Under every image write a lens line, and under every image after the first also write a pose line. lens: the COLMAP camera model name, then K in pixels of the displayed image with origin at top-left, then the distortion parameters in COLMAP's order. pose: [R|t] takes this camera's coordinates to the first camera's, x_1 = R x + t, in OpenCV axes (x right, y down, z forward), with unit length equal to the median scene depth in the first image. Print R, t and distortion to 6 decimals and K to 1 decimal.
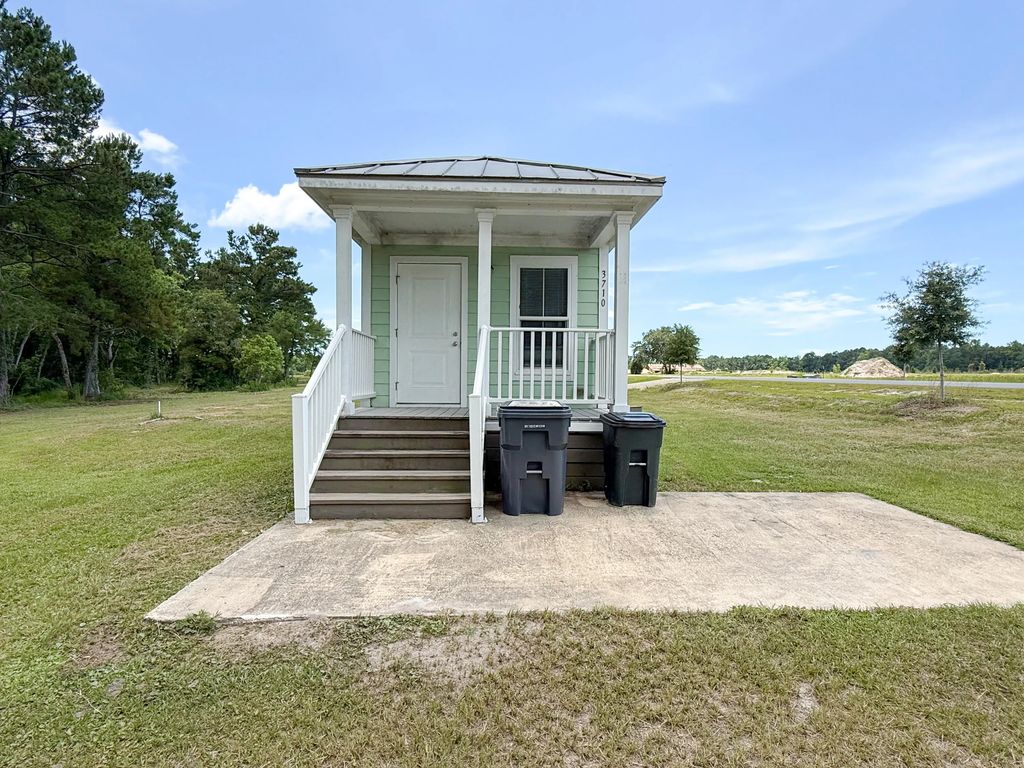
lens RADIAL K [[527.9, 0, 512.0], [0, 527.9, 384.0], [0, 0, 1]] dist [-0.001021, 0.001181]
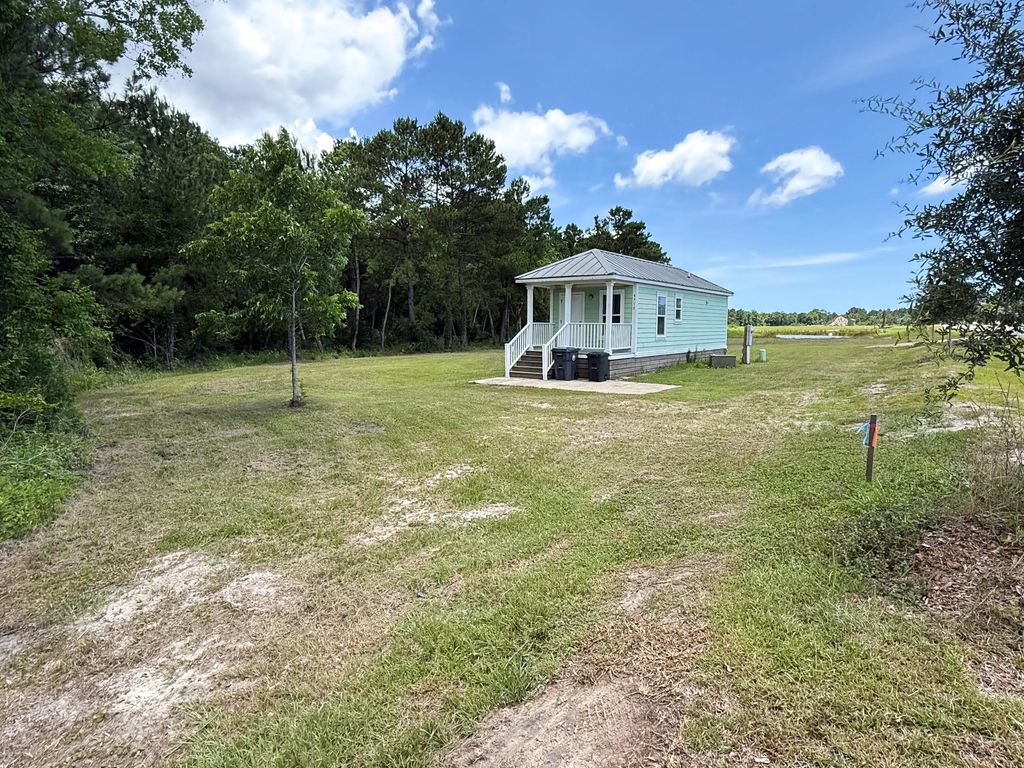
lens RADIAL K [[527.9, 0, 512.0], [0, 527.9, 384.0], [0, 0, 1]] dist [-0.001021, 0.001181]
pose [[0.772683, 0.070358, -0.630881, 0.254121], [-0.013837, 0.995469, 0.094071, -0.006613], [0.634642, -0.063957, 0.770155, -0.241070]]
